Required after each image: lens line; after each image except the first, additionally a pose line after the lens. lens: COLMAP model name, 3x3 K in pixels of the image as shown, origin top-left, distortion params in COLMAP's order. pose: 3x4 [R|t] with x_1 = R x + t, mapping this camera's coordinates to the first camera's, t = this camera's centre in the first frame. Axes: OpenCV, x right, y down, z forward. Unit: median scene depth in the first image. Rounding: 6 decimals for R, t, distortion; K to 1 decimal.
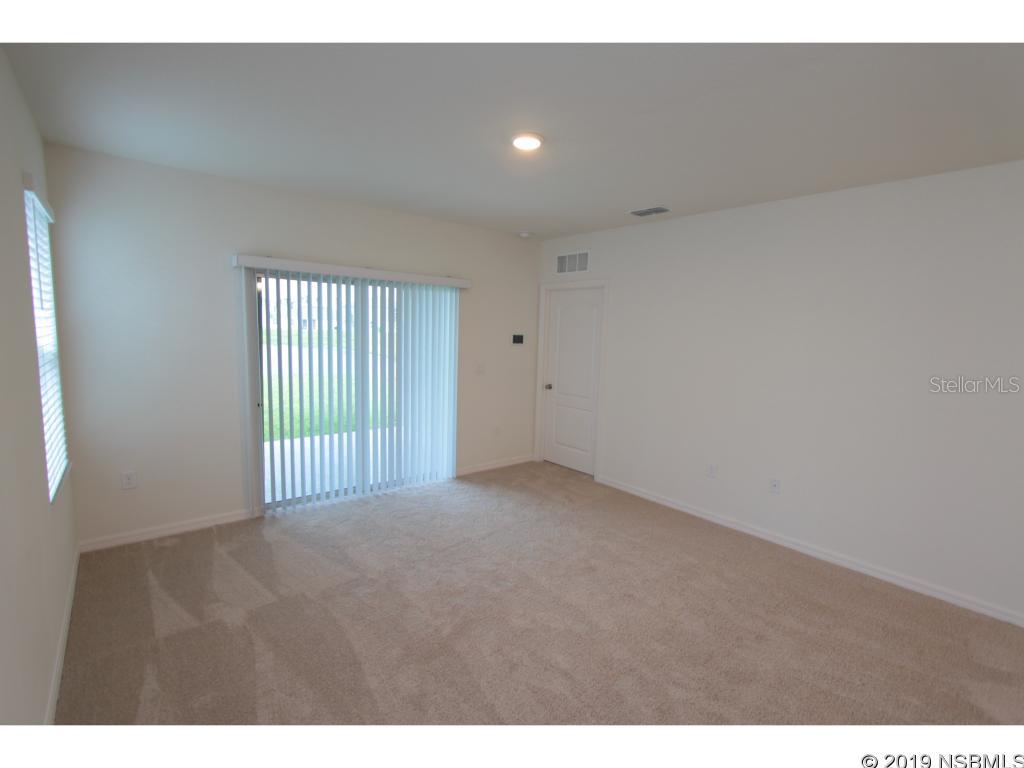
lens RADIAL K [[469.4, 0, 510.2], [0, 469.4, 387.1], [0, 0, 1]] dist [-0.014432, 0.000446]
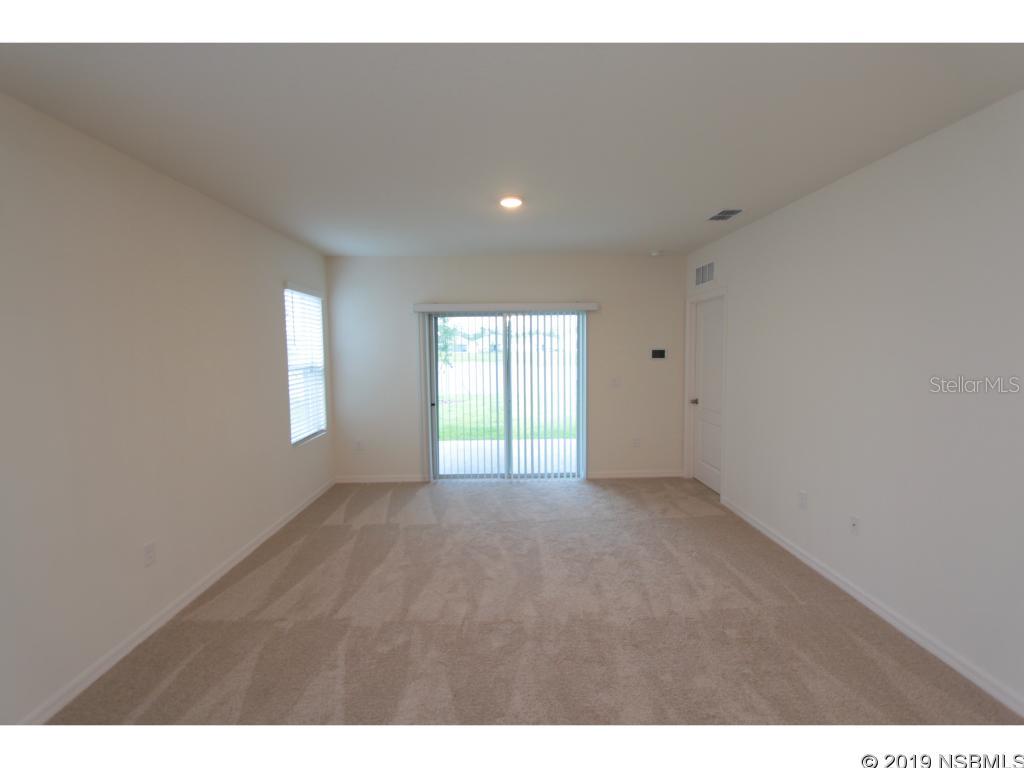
lens RADIAL K [[469.4, 0, 510.2], [0, 469.4, 387.1], [0, 0, 1]] dist [-0.014432, 0.000446]
pose [[0.786536, 0.011056, -0.617445, 0.488340], [-0.039418, 0.998700, -0.032330, 0.019829], [0.616285, 0.049767, 0.785949, 0.000281]]
